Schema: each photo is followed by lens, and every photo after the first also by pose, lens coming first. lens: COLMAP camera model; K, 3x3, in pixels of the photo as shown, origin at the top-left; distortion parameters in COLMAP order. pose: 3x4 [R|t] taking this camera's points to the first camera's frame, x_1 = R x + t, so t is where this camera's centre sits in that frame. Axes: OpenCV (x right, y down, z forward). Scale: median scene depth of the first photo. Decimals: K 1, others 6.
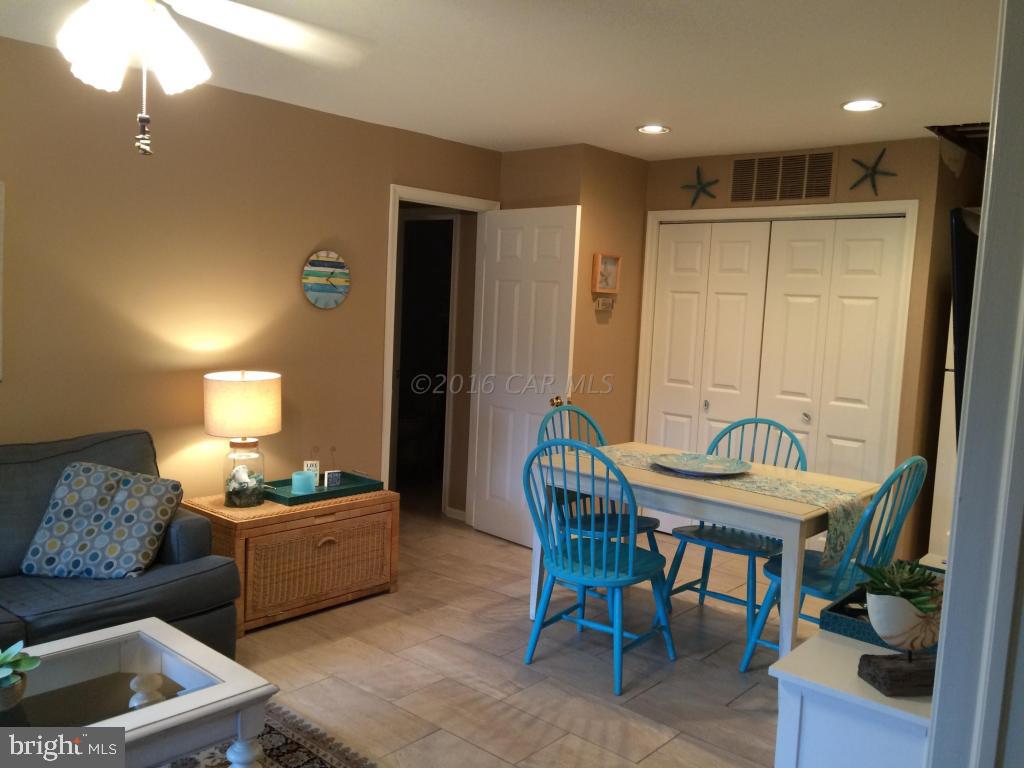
lens RADIAL K [[865.1, 0, 512.0], [0, 865.1, 384.0], [0, 0, 1]] dist [0.082653, -0.130275]
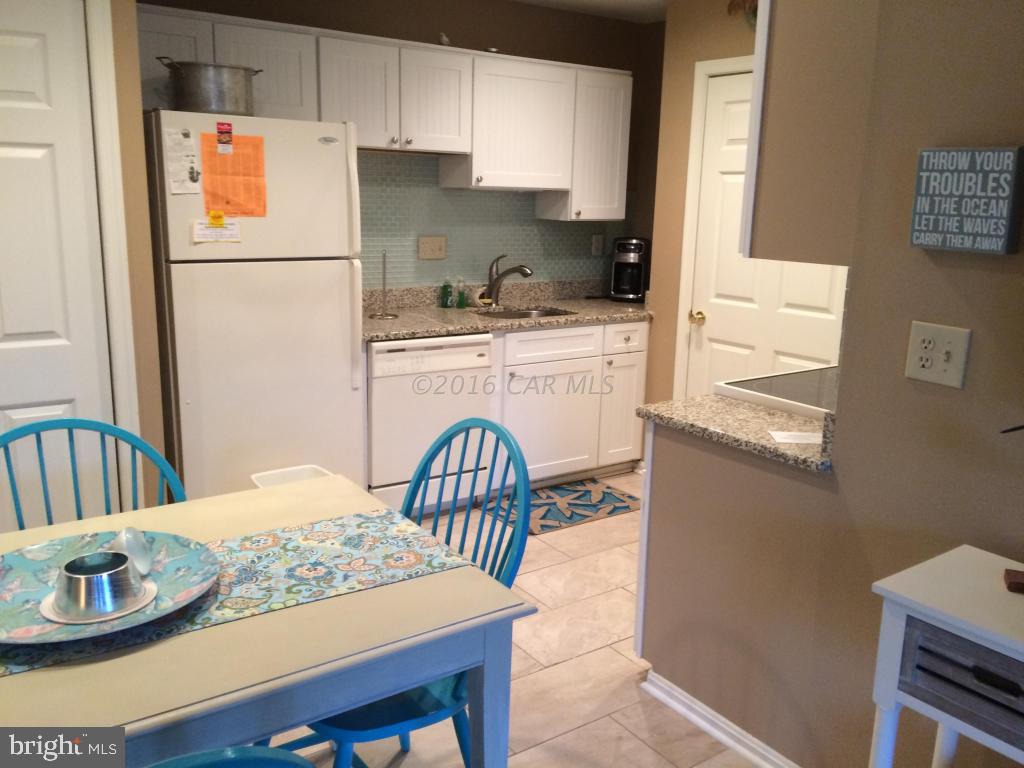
lens RADIAL K [[865.1, 0, 512.0], [0, 865.1, 384.0], [0, 0, 1]] dist [0.082653, -0.130275]
pose [[0.234877, -0.249046, 0.939579, -0.077676], [0.081872, 0.968254, 0.236180, -0.064578], [-0.968571, 0.021452, 0.247811, 0.638642]]
